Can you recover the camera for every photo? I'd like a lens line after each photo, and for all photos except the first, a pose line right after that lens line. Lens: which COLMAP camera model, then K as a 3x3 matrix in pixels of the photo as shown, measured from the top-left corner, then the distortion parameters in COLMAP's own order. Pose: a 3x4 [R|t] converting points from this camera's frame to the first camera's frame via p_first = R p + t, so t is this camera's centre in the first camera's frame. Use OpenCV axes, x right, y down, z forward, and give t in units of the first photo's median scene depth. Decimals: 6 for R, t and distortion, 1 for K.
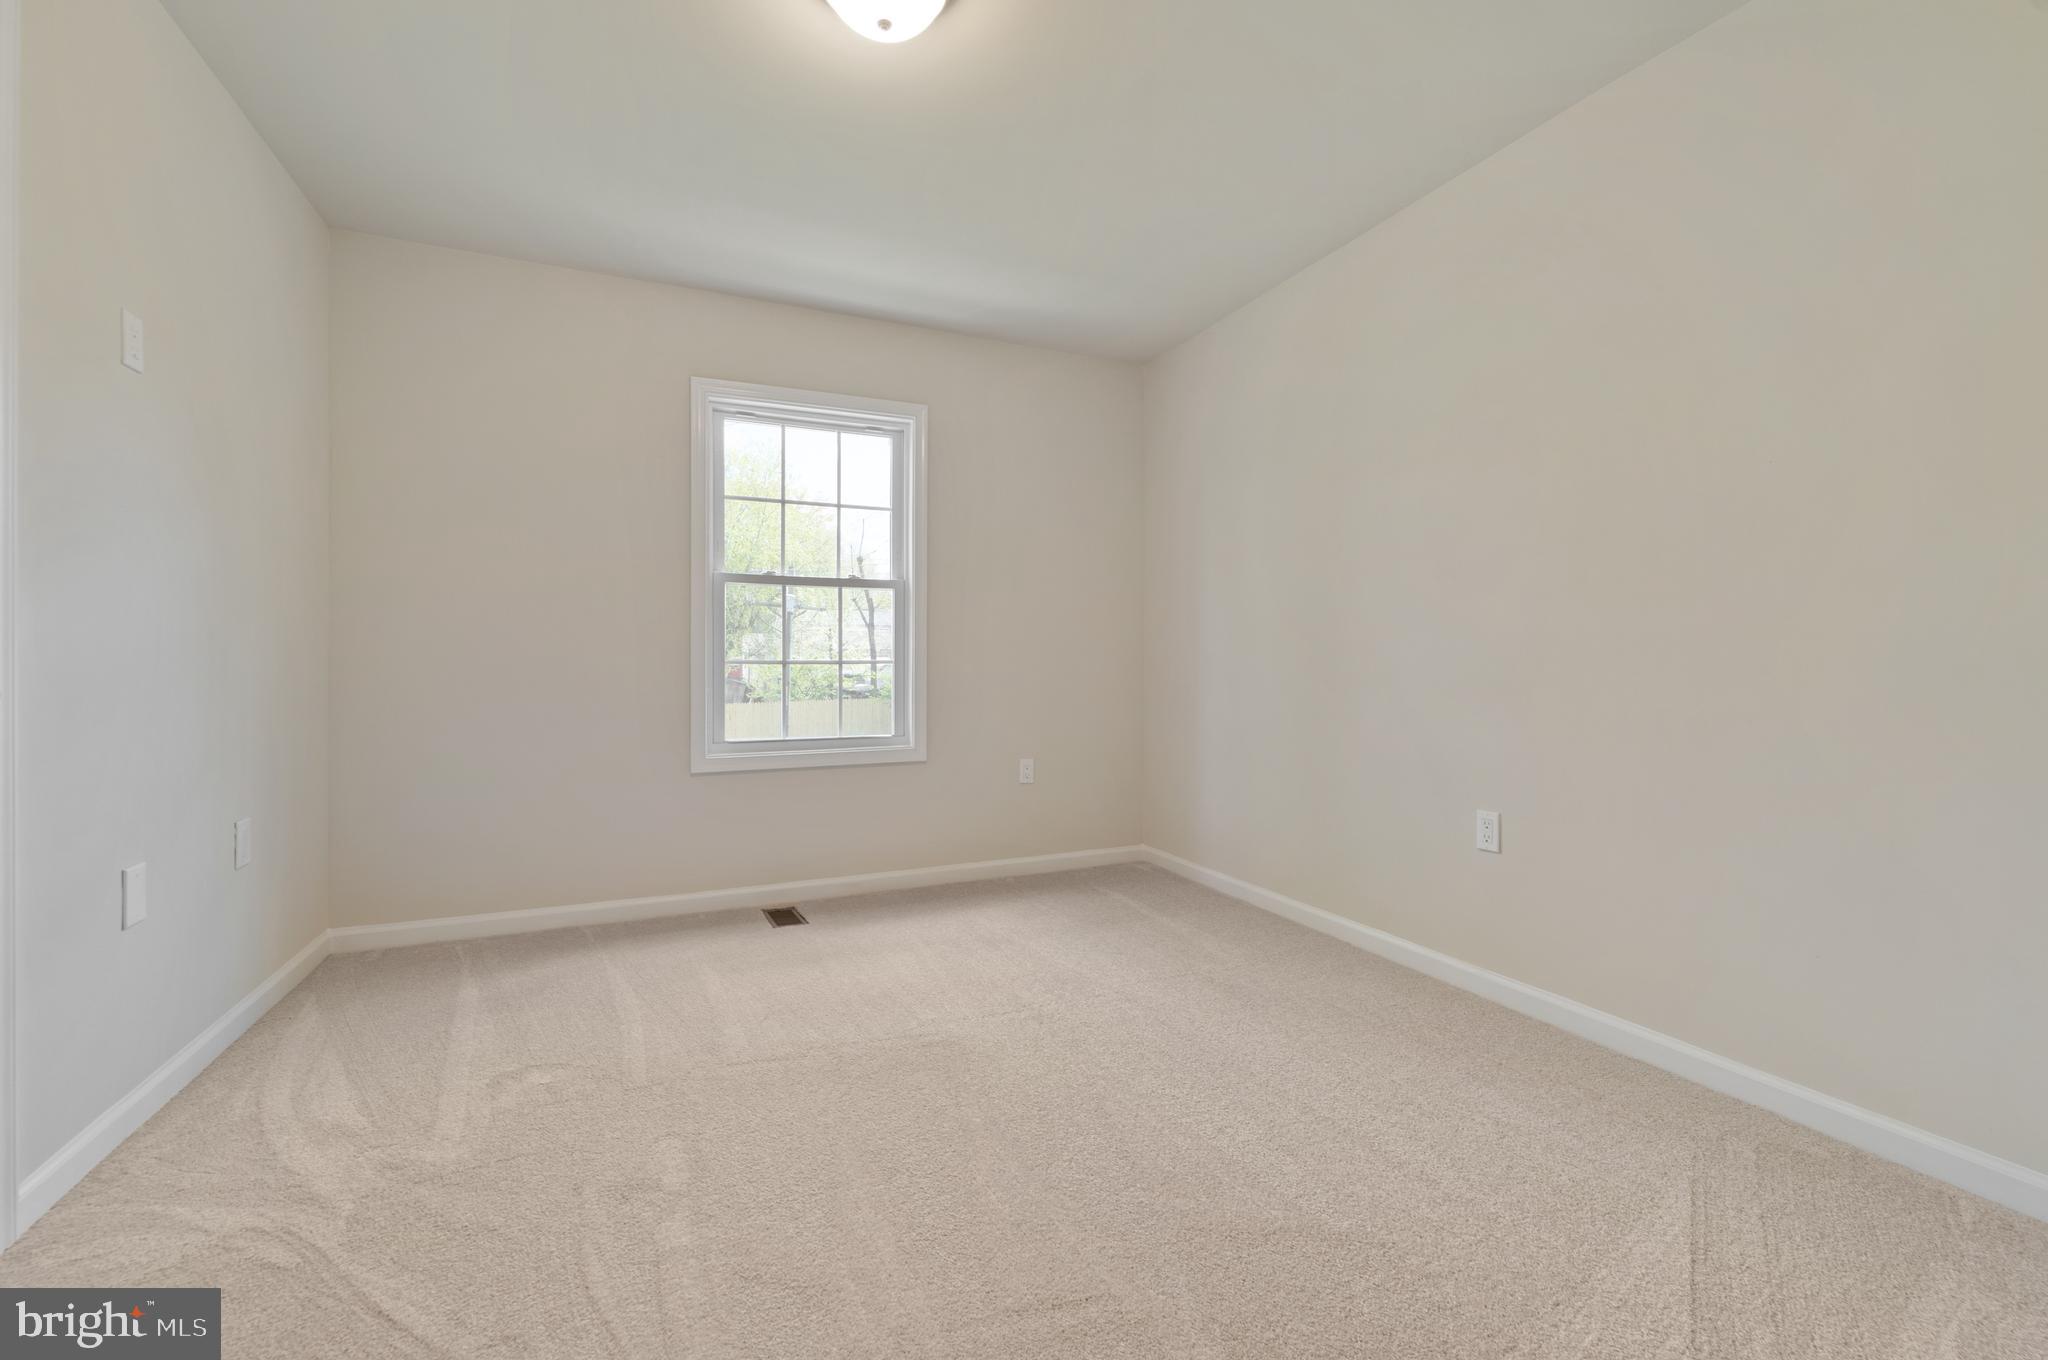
lens RADIAL K [[840.4, 0, 1020.0], [0, 840.4, 646.3], [0, 0, 1]] dist [0.002639, -0.000236]
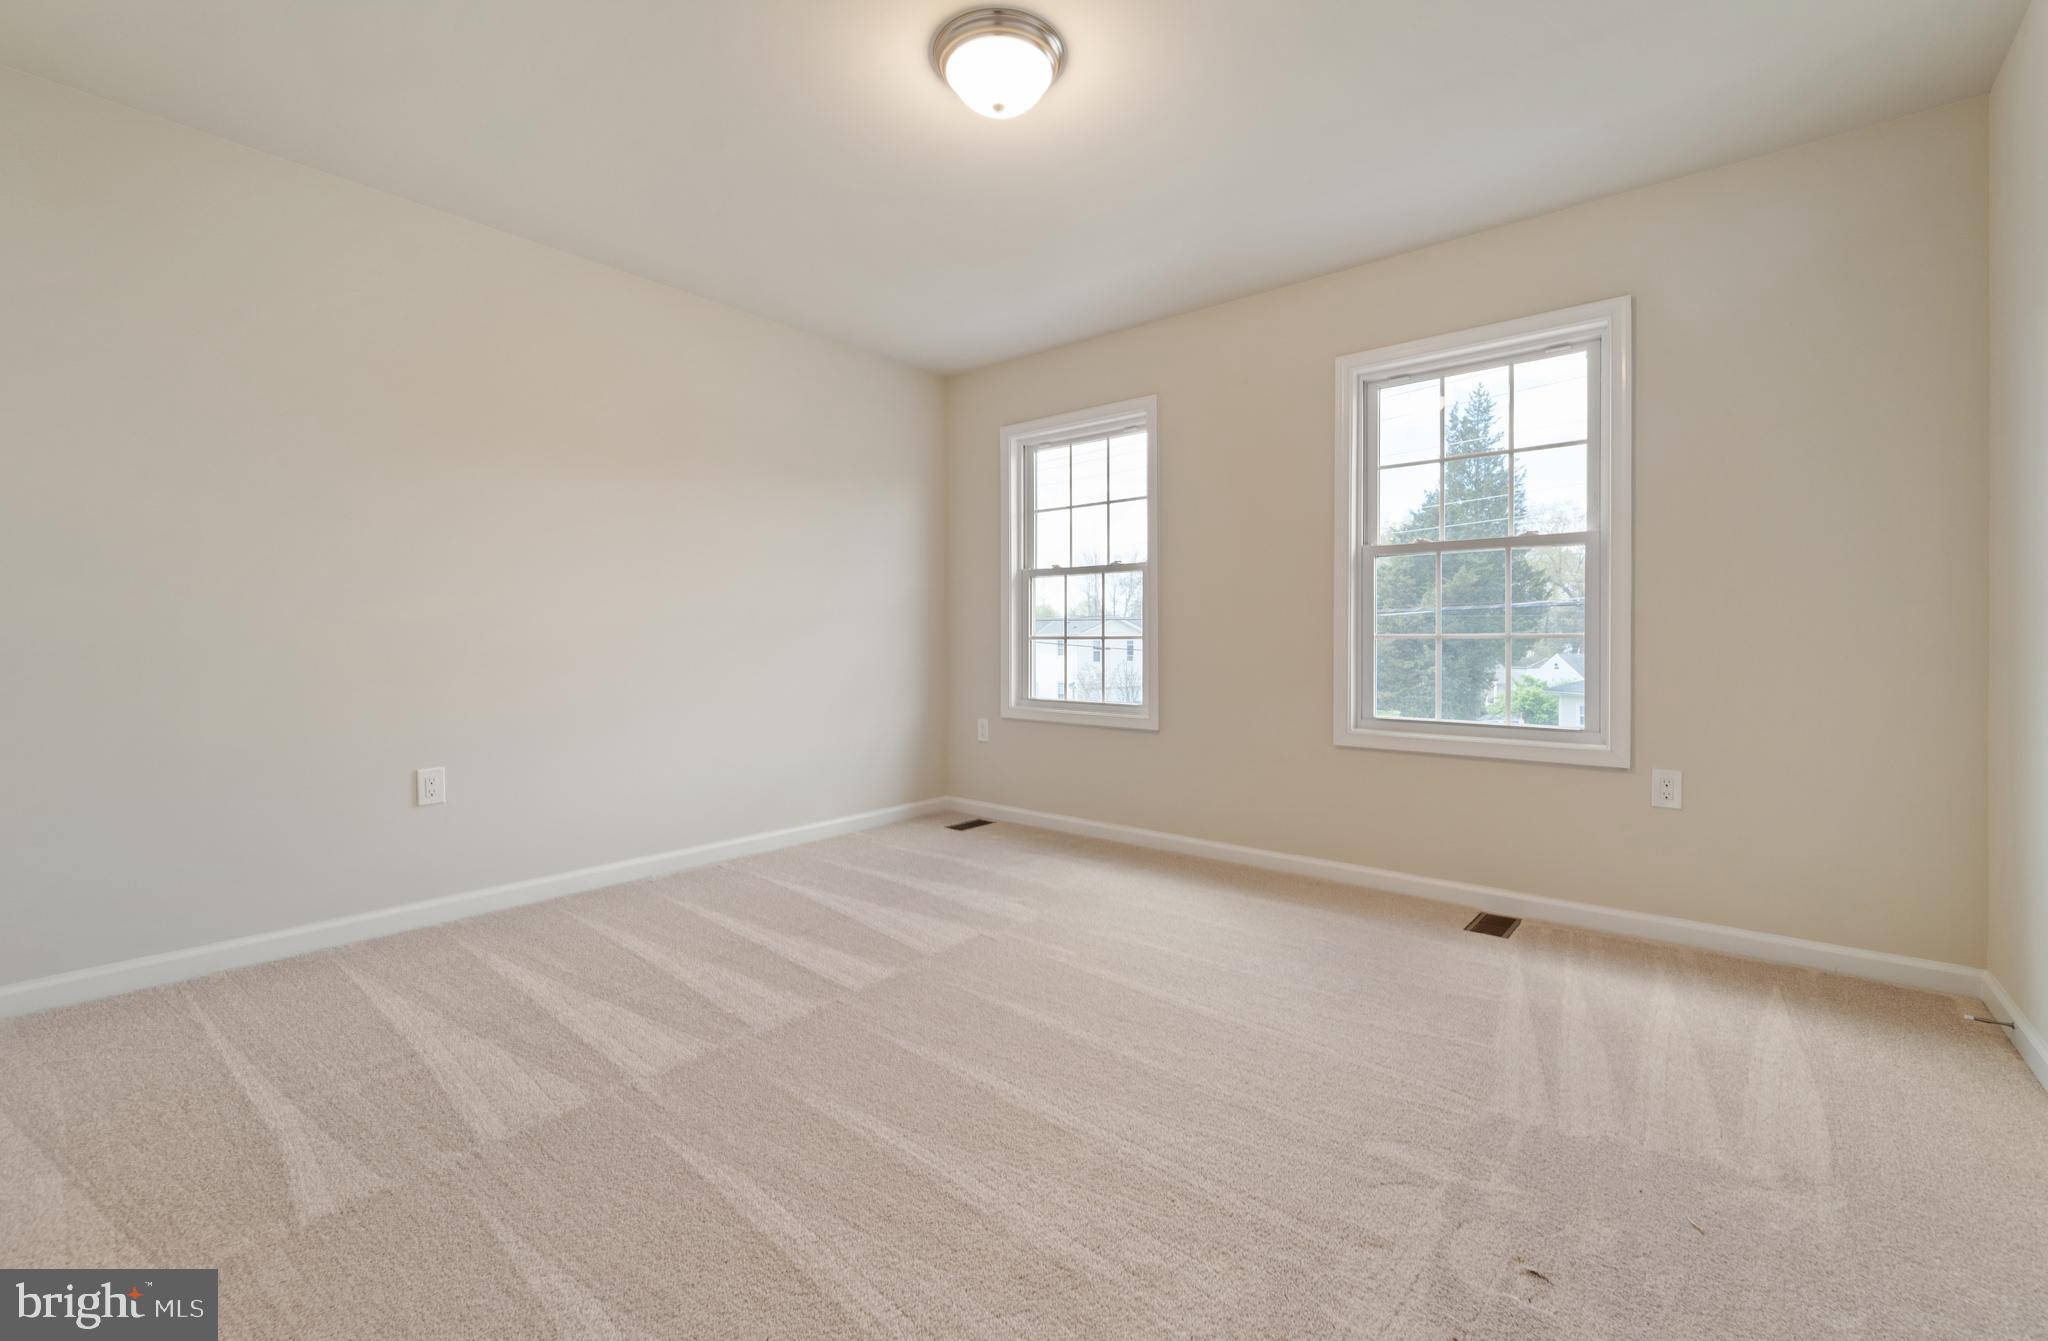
lens RADIAL K [[896.7, 0, 1023.6], [0, 896.7, 632.8], [0, 0, 1]] dist [-0.000243, 0.000035]
pose [[0.405189, -0.004182, -0.914223, 0.783563], [0.018087, 0.999830, 0.003443, 0.005025], [0.914054, -0.017931, 0.405196, 0.357377]]
